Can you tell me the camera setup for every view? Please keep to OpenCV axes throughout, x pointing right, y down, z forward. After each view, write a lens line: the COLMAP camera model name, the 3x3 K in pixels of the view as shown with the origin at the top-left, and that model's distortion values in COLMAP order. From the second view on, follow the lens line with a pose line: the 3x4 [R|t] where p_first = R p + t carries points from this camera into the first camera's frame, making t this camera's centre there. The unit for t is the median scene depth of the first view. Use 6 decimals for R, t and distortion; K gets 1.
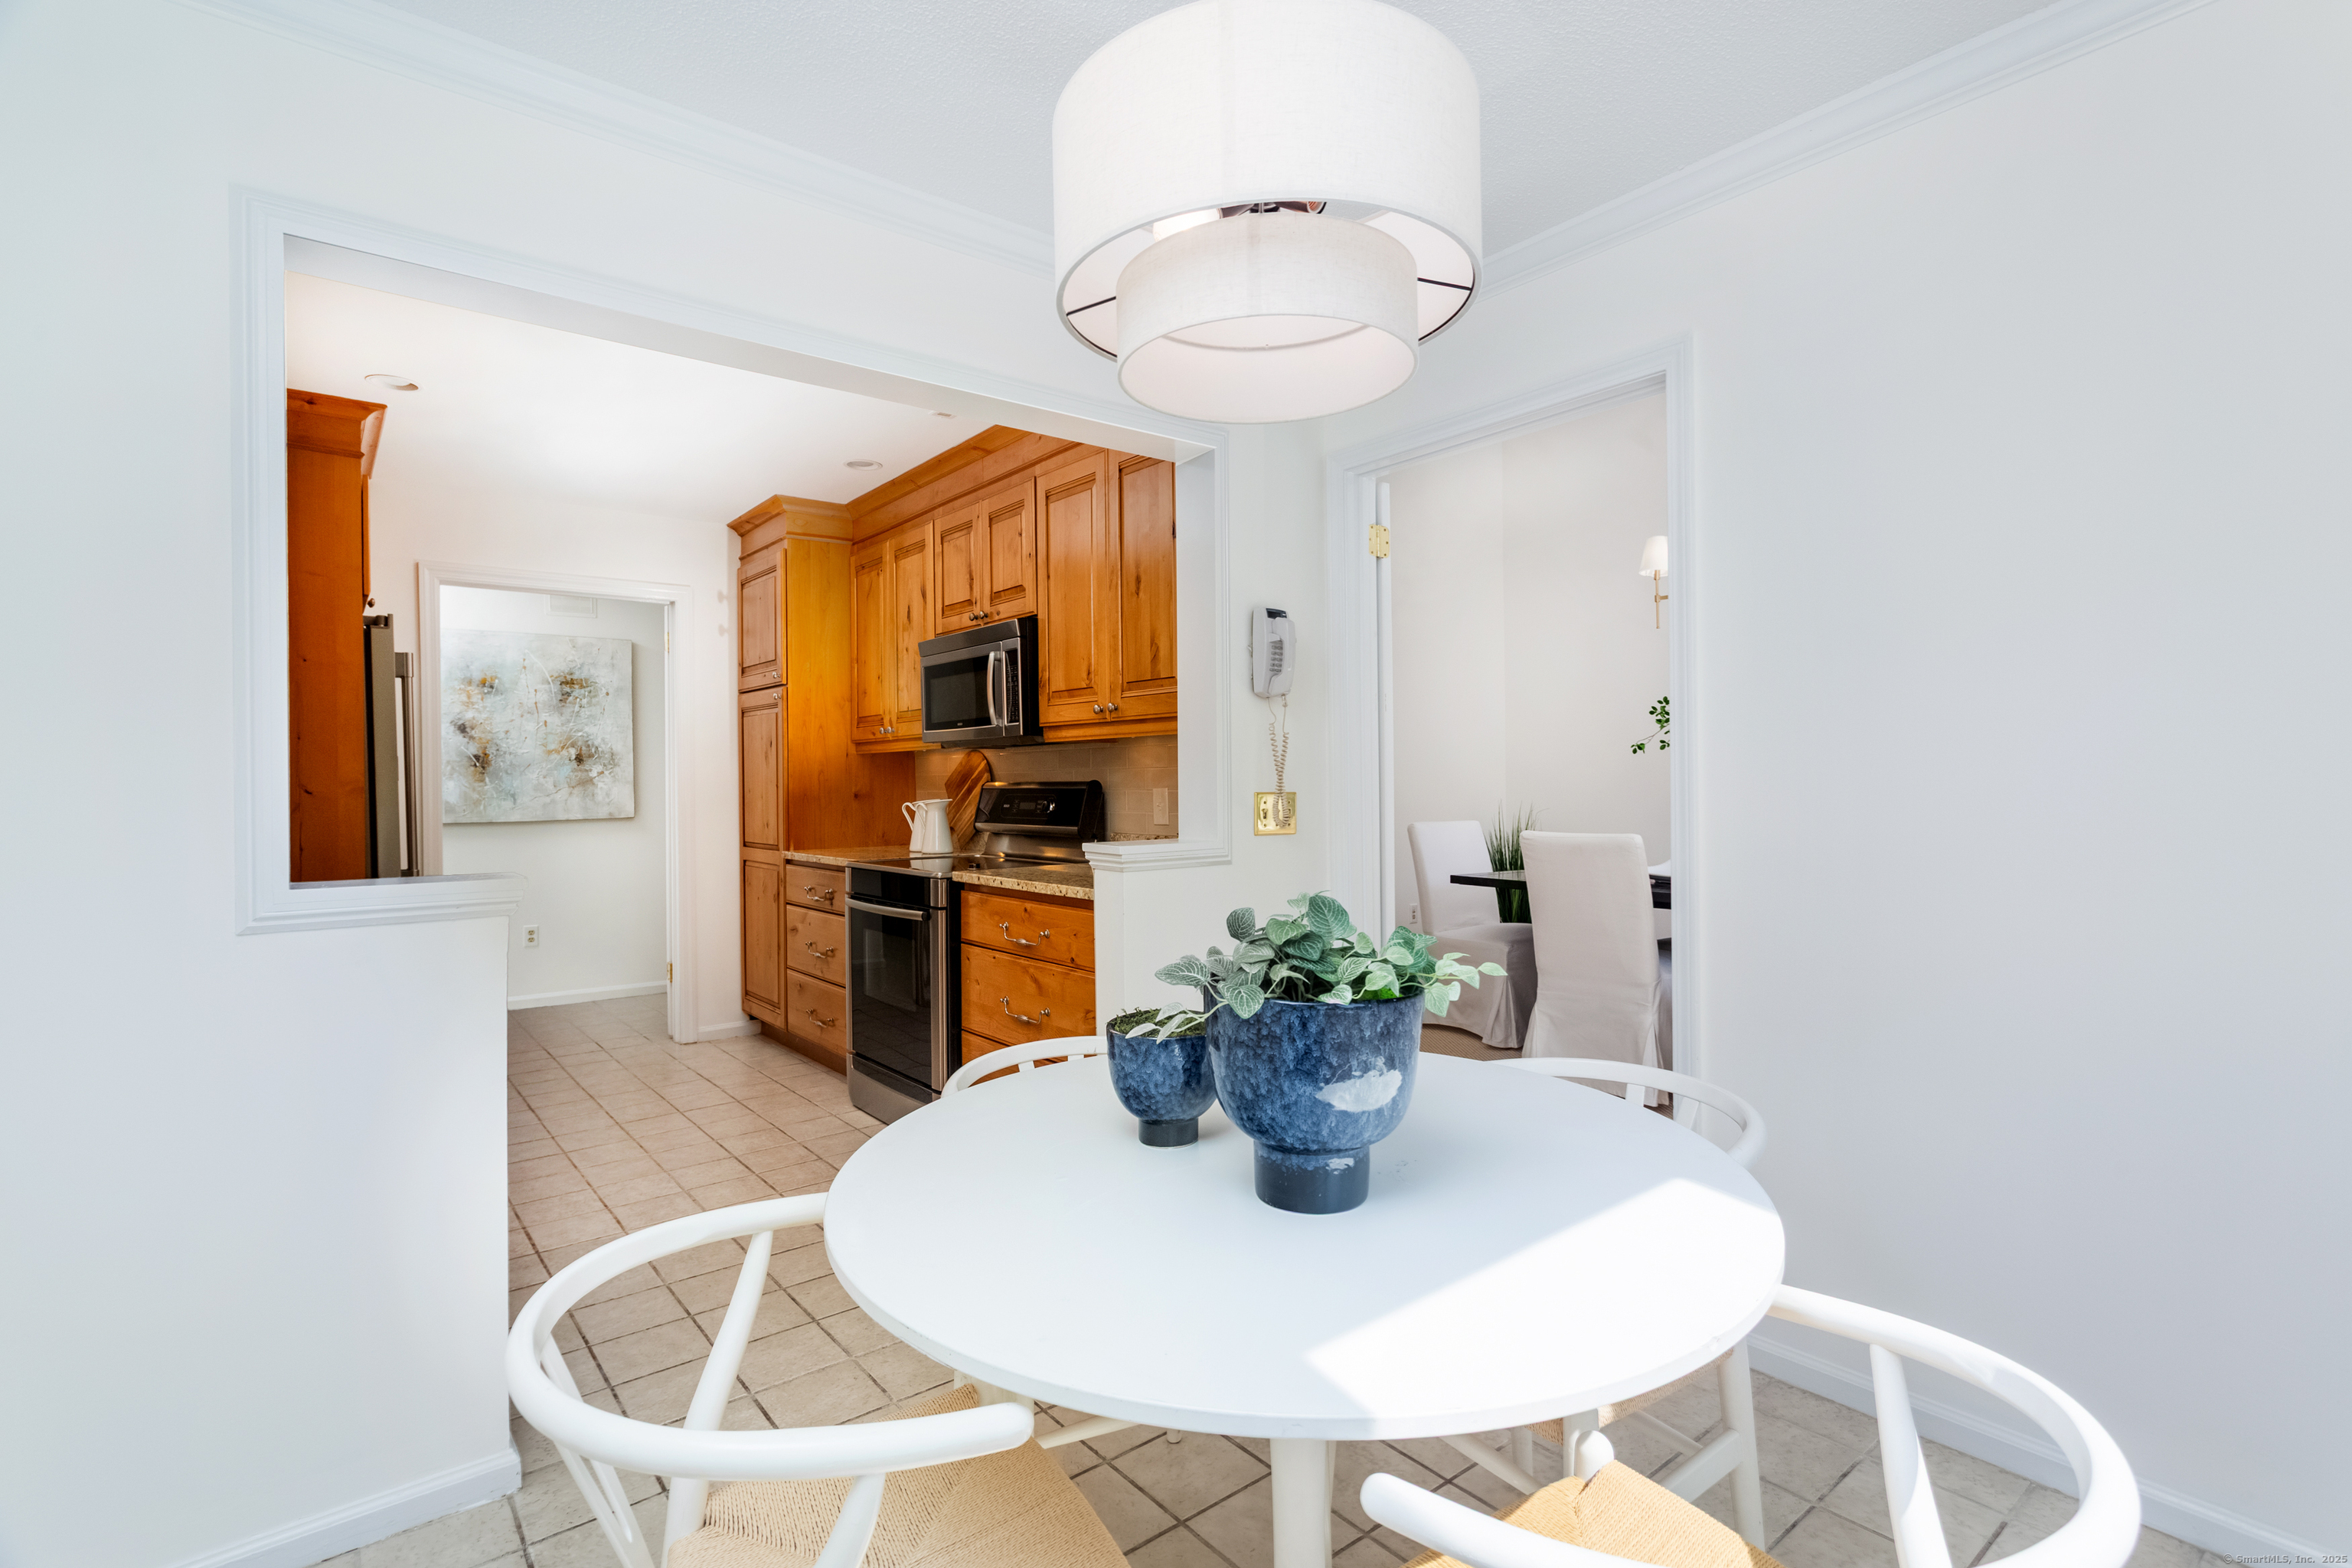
lens RADIAL K [[1105.8, 0, 1177.3], [0, 1105.8, 786.5], [0, 0, 1]] dist [0.006598, 0.001800]
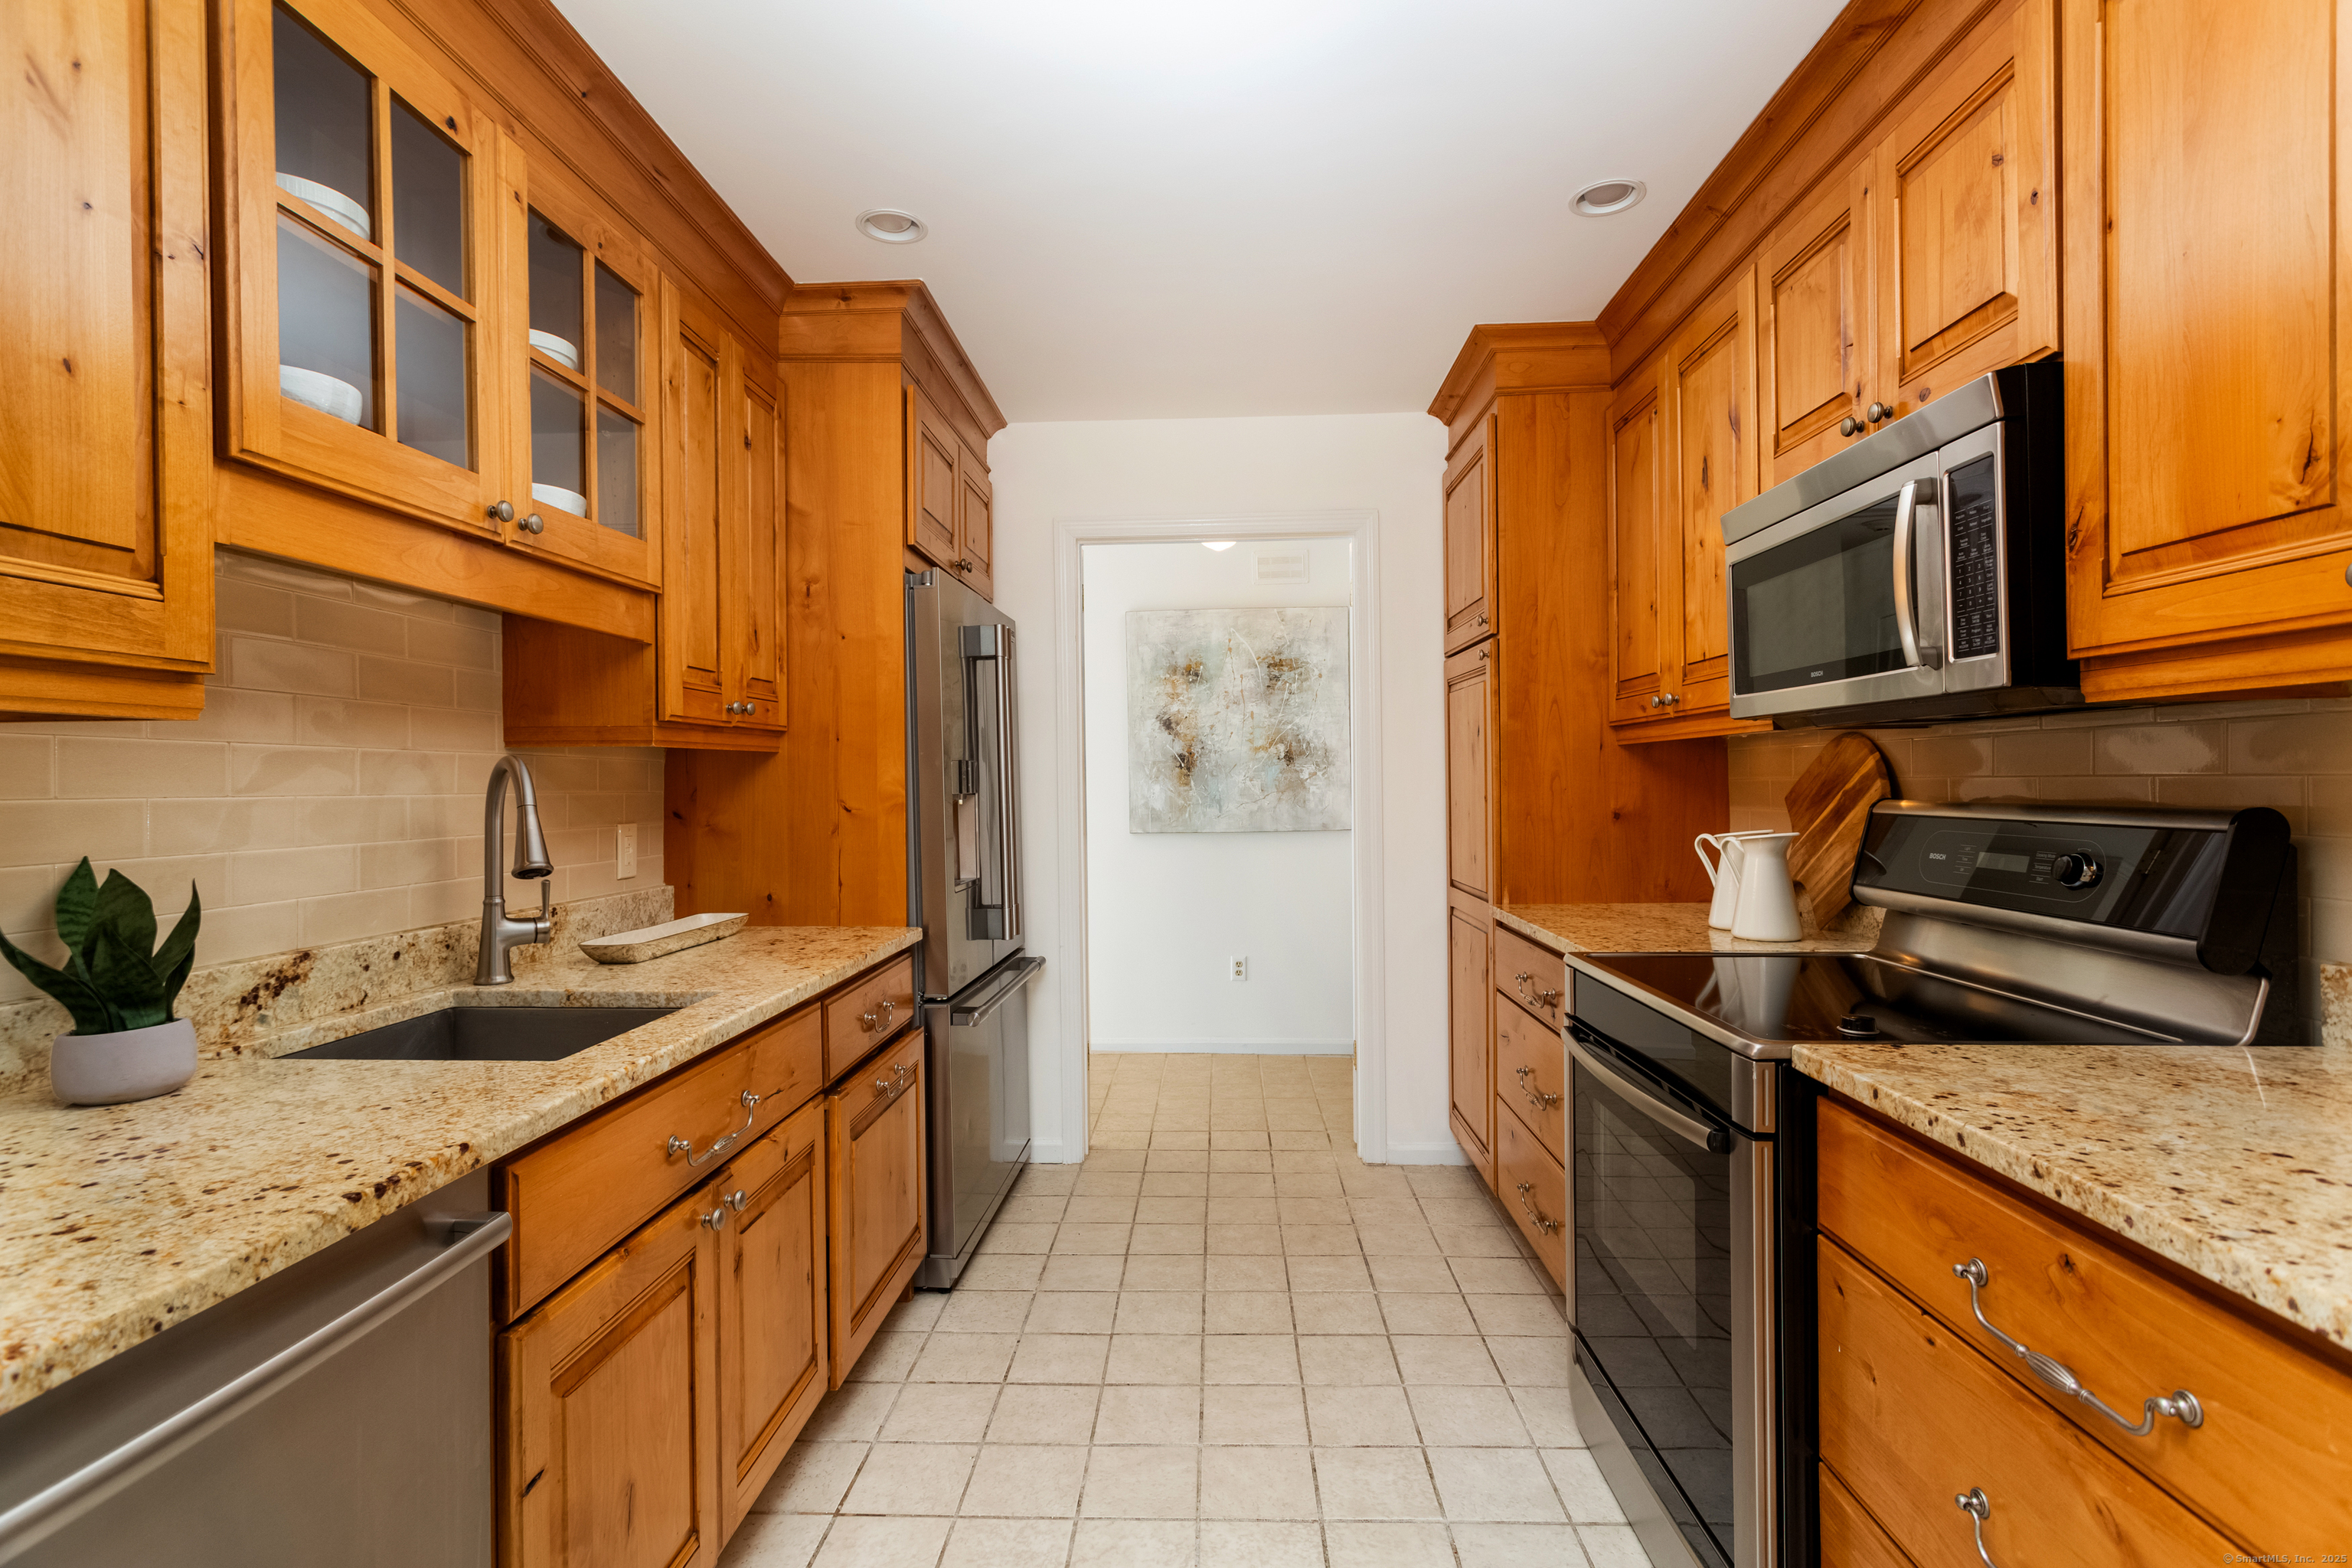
lens RADIAL K [[1105.8, 0, 1180.0], [0, 1105.8, 783.1], [0, 0, 1]] dist [0.006598, 0.001800]
pose [[0.754033, 0.003446, -0.656828, -0.082668], [-0.000113, 0.999987, 0.005117, -0.012766], [0.656837, -0.003785, 0.754023, 0.425488]]
